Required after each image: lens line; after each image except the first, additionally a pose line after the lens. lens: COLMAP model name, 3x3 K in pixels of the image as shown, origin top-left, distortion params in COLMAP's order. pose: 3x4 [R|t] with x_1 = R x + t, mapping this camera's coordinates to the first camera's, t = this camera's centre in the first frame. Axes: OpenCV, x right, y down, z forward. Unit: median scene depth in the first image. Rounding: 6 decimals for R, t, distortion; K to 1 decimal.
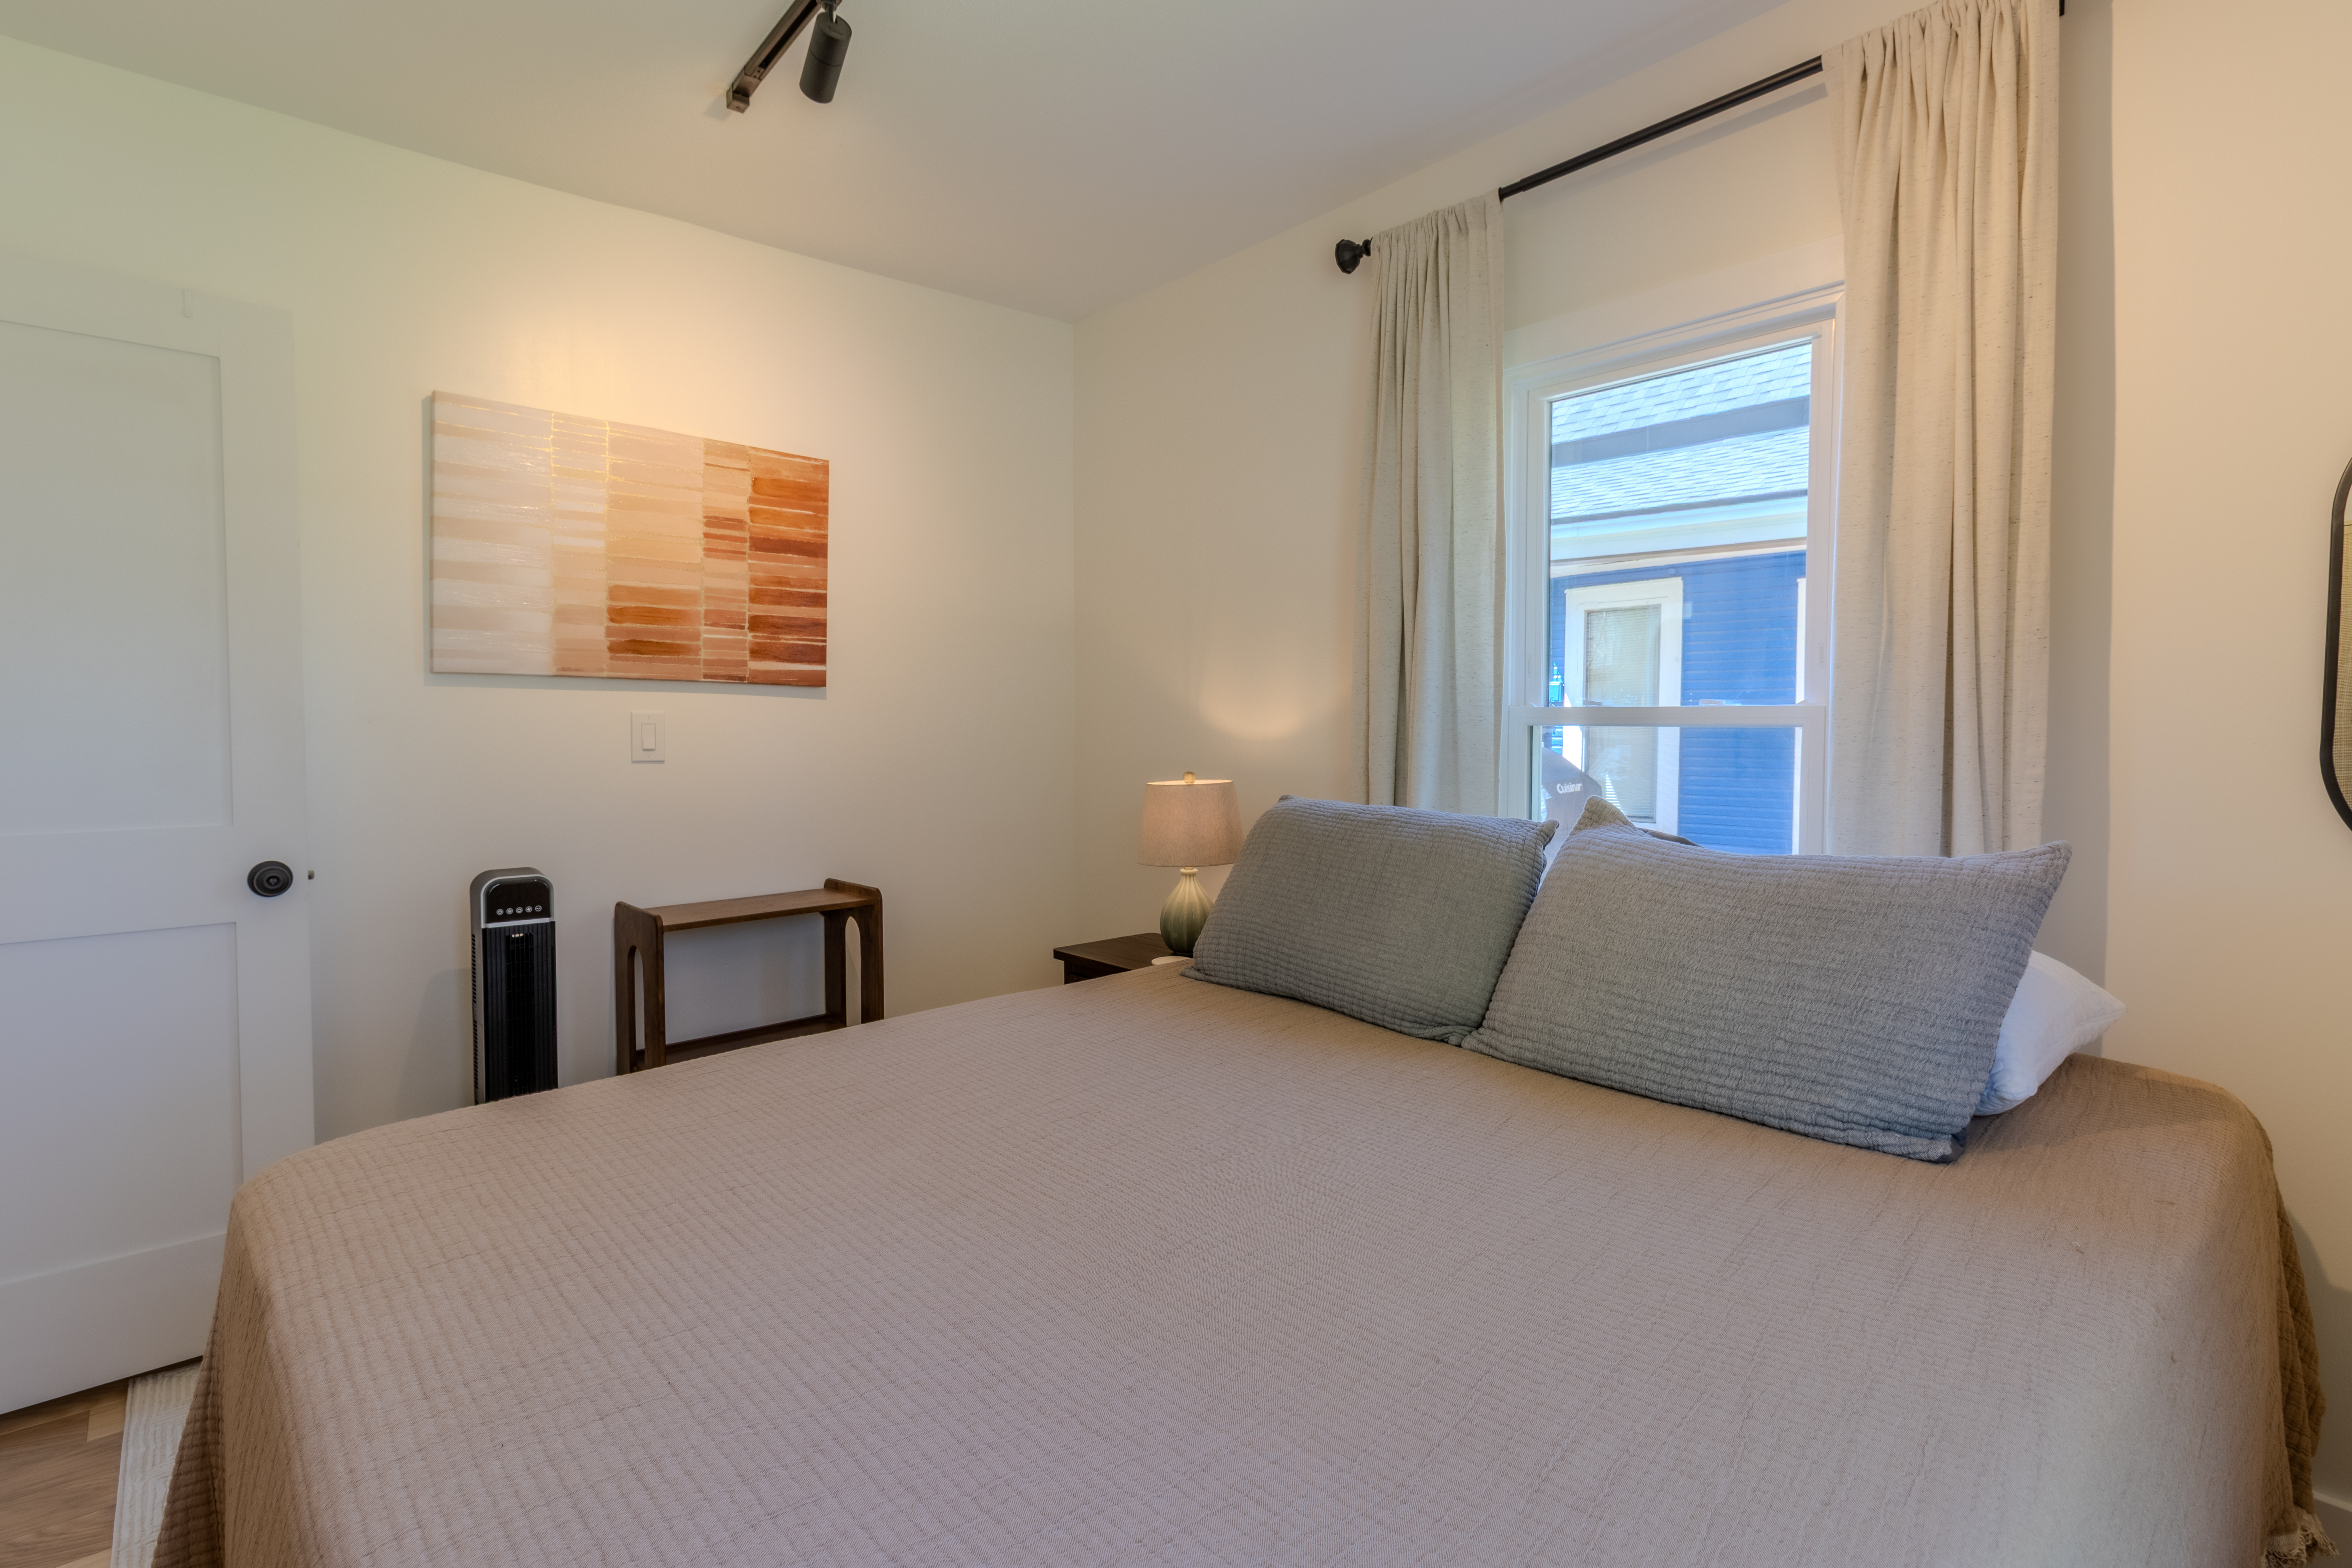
lens RADIAL K [[1108.6, 0, 1165.9], [0, 1108.6, 761.0], [0, 0, 1]] dist [0.002763, 0.000634]
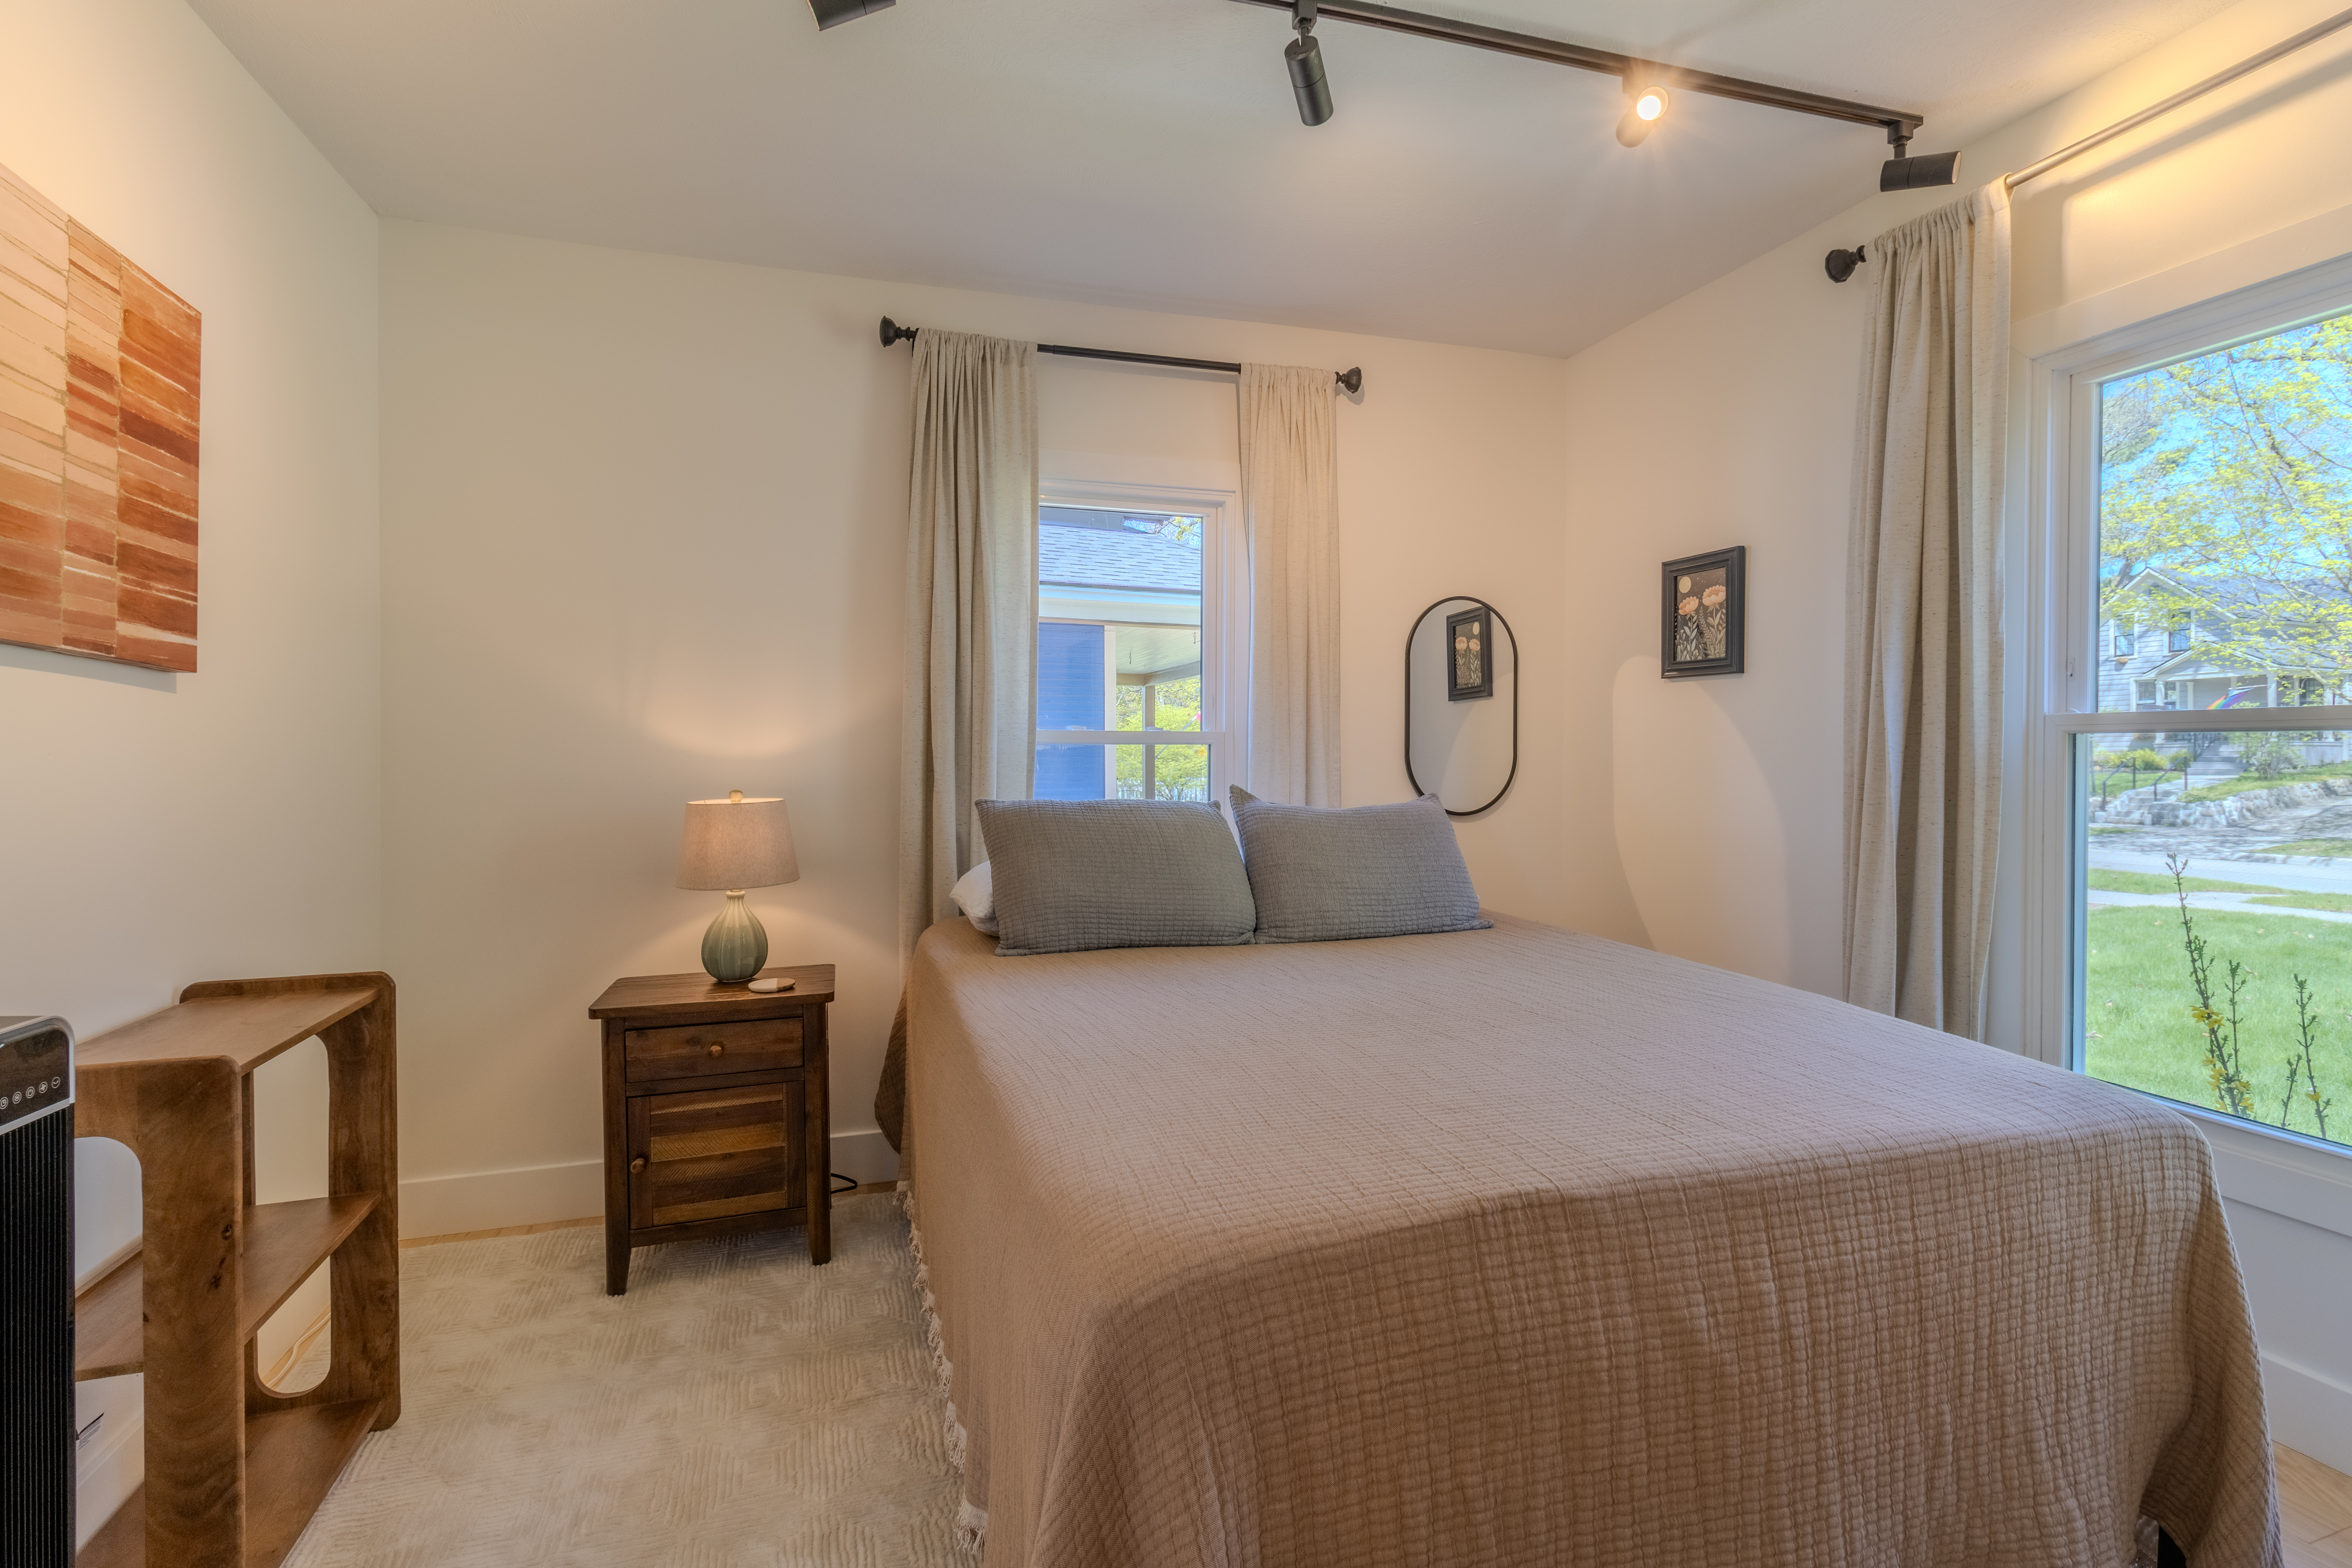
lens RADIAL K [[1066.4, 0, 1125.2], [0, 1066.4, 769.1], [0, 0, 1]] dist [0.001474, 0.000198]
pose [[0.429034, -0.010334, 0.903229, -0.660279], [0.032276, 0.999471, -0.003896, 0.006603], [-0.902712, 0.030824, 0.429141, 0.291597]]
